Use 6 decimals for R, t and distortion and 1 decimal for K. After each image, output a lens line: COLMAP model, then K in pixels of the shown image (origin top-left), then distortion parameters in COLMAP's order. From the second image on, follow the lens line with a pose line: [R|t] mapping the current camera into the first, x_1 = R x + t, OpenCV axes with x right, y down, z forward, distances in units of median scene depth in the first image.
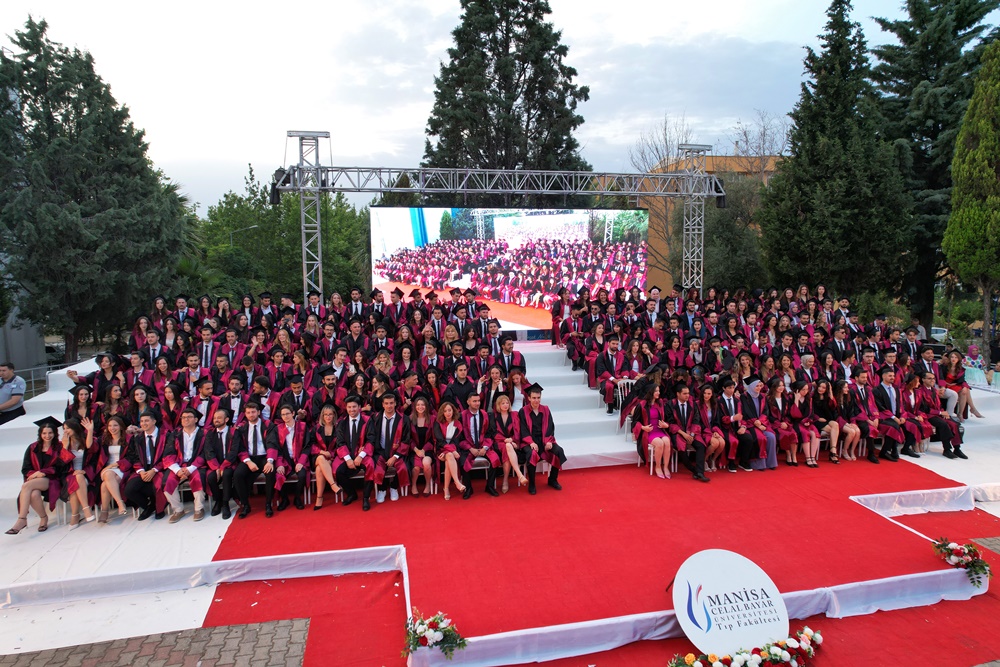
lens RADIAL K [[628.7, 0, 497.9], [0, 628.7, 332.7], [0, 0, 1]] dist [-0.035275, 0.001044]
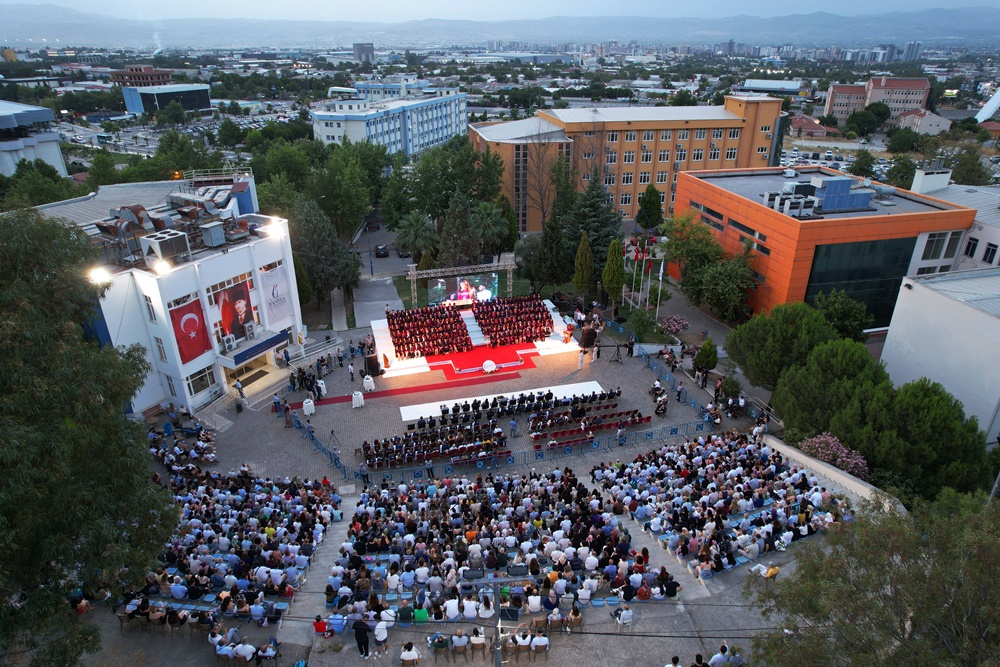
lens RADIAL K [[628.7, 0, 502.2], [0, 628.7, 331.8], [0, 0, 1]] dist [-0.035275, 0.001044]
pose [[0.995450, -0.035974, 0.088238, -0.170058], [0.005319, 0.945531, 0.325489, -2.221963], [-0.095141, -0.323539, 0.941420, -5.518039]]
